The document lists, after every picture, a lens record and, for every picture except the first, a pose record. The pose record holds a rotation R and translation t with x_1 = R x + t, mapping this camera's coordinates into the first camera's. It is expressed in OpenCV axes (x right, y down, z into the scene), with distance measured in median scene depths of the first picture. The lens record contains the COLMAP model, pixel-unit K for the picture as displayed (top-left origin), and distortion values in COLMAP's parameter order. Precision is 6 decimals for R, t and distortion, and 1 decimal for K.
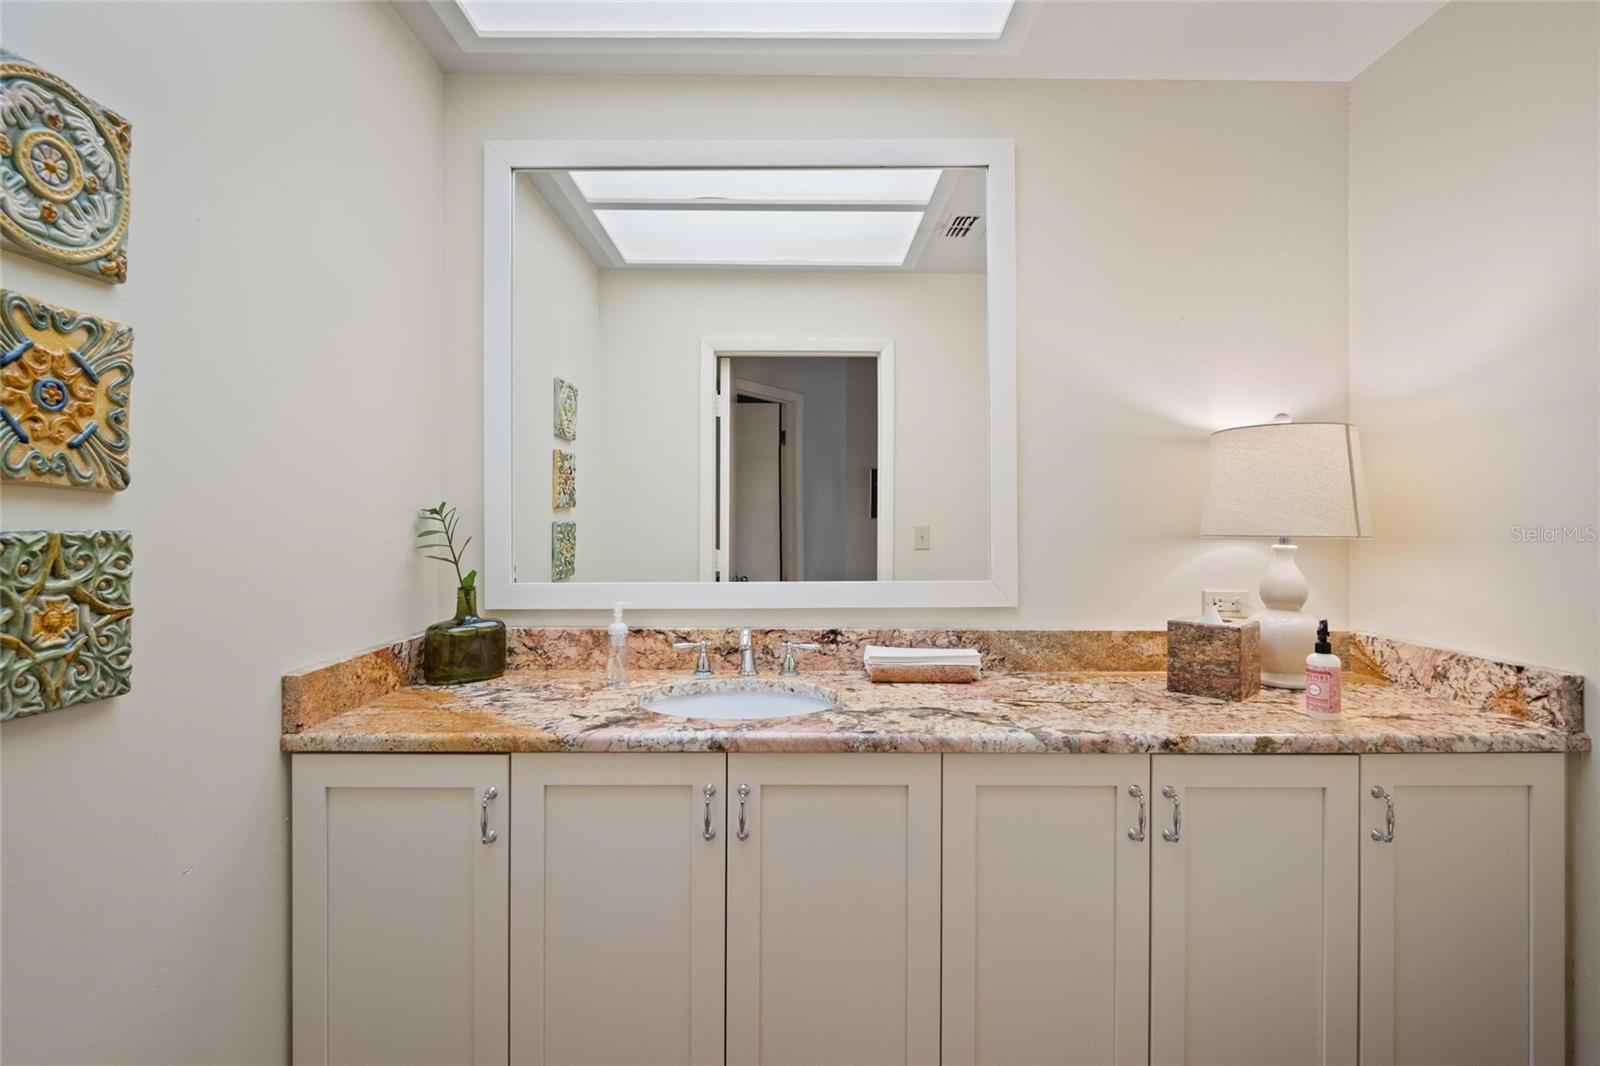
lens RADIAL K [[743.0, 0, 798.7], [0, 743.0, 517.3], [0, 0, 1]] dist [0.001431, -0.005748]
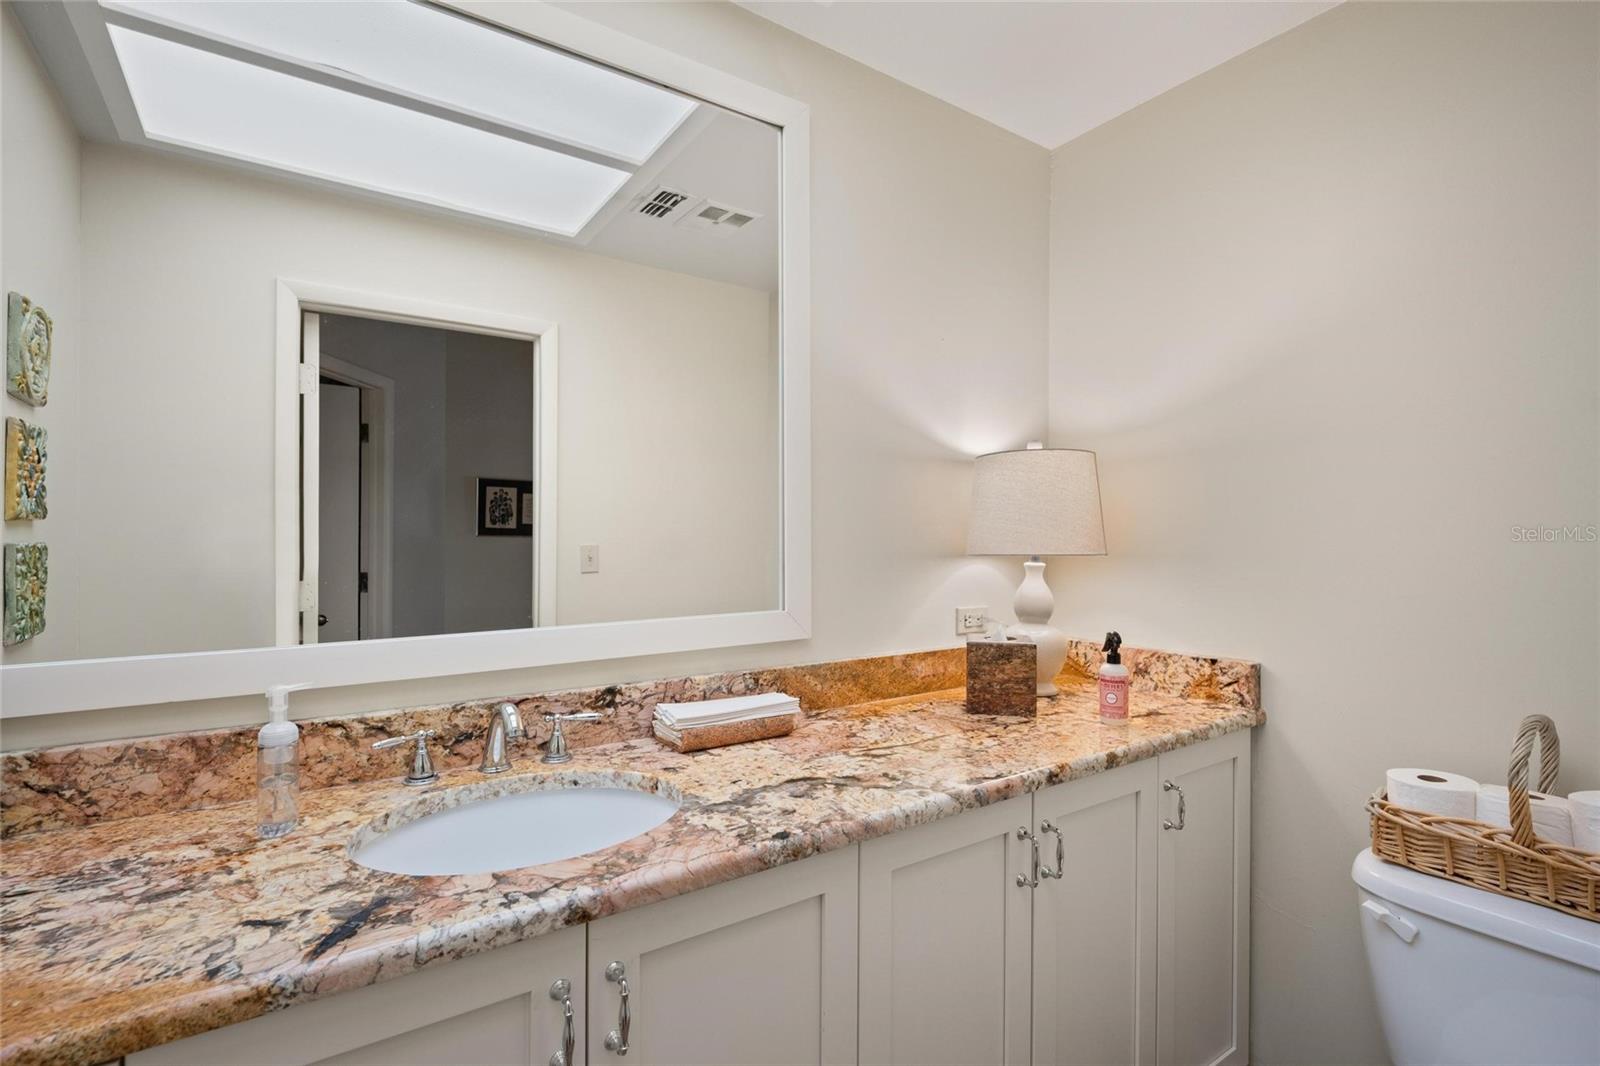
lens RADIAL K [[743.0, 0, 804.4], [0, 743.0, 539.1], [0, 0, 1]] dist [0.001431, -0.005748]
pose [[0.829442, -0.002306, 0.558588, -0.222903], [-0.001190, 0.999982, 0.005895, -0.002451], [-0.558591, -0.005554, 0.829425, 0.297750]]
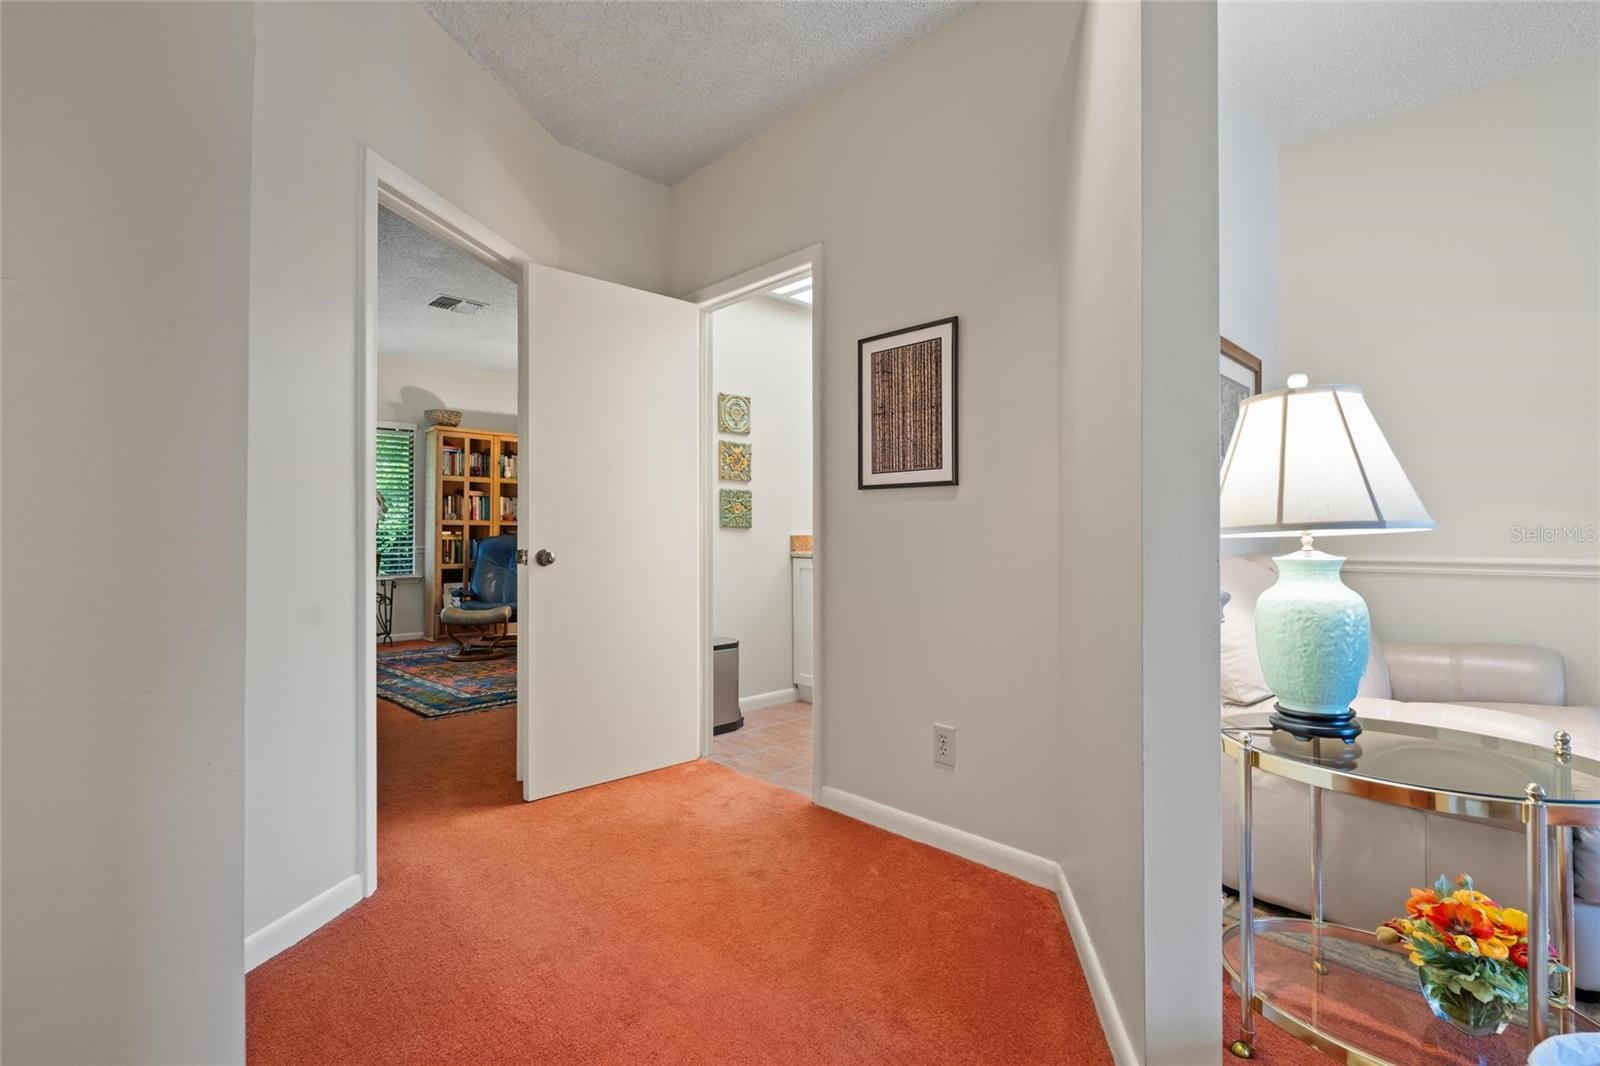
lens RADIAL K [[743.0, 0, 797.9], [0, 743.0, 522.8], [0, 0, 1]] dist [0.001431, -0.005748]
pose [[0.684955, -0.014859, -0.728434, 1.368251], [0.006798, 0.999879, -0.014005, 0.150990], [0.728554, 0.004641, 0.684973, -0.995711]]
